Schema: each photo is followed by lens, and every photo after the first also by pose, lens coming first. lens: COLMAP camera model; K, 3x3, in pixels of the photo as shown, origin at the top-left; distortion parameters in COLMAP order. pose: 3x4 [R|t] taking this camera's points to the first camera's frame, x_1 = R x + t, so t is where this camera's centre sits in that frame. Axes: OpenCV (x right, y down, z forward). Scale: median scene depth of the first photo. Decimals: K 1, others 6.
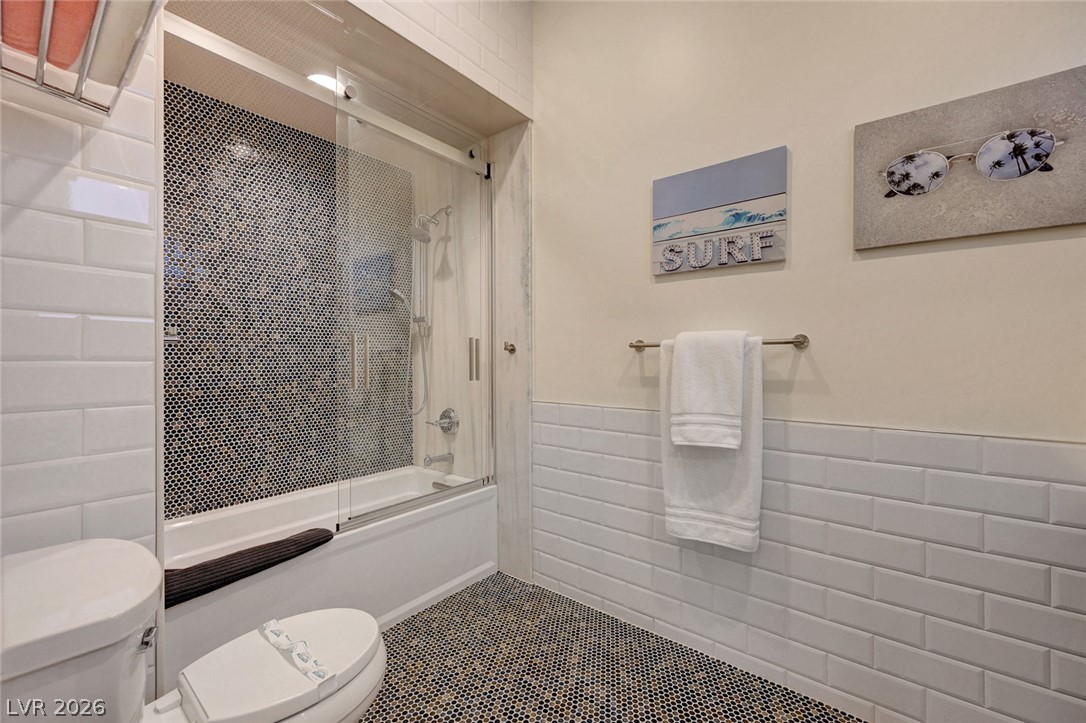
lens RADIAL K [[440.0, 0, 545.2], [0, 440.0, 355.9], [0, 0, 1]] dist [0.000249, 0.000536]
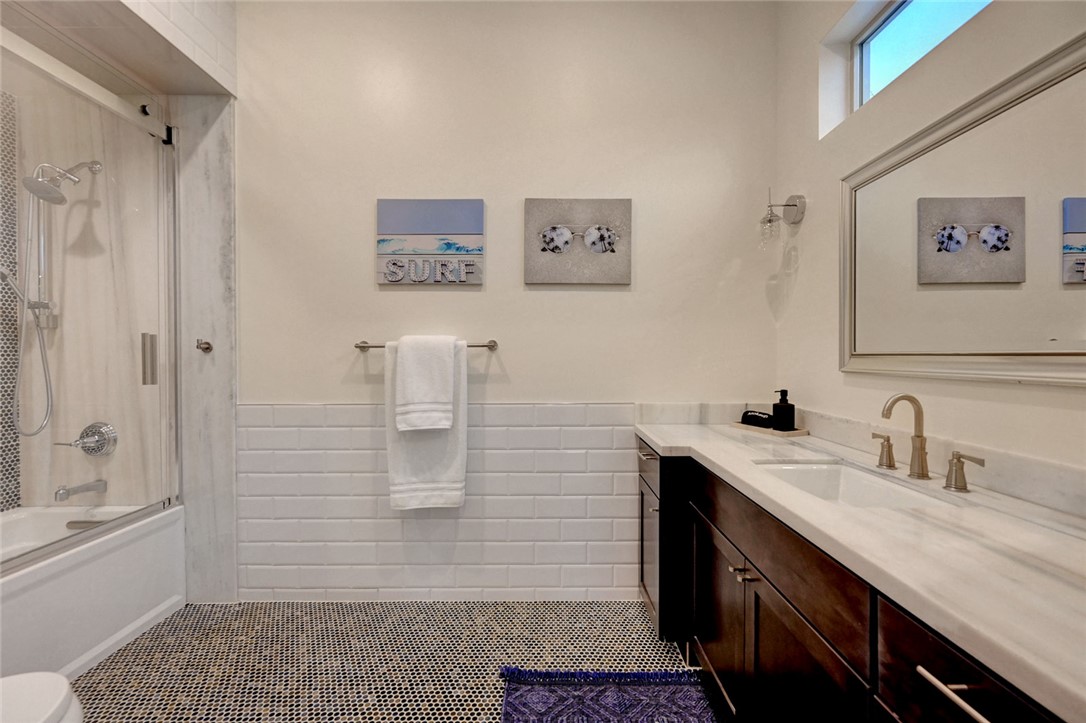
lens RADIAL K [[440.0, 0, 543.9], [0, 440.0, 359.6], [0, 0, 1]] dist [0.000249, 0.000536]
pose [[0.785749, -0.003233, 0.618537, -0.112859], [-0.002276, 0.999964, 0.008119, -0.000060], [-0.618541, -0.007787, 0.785714, -0.140777]]
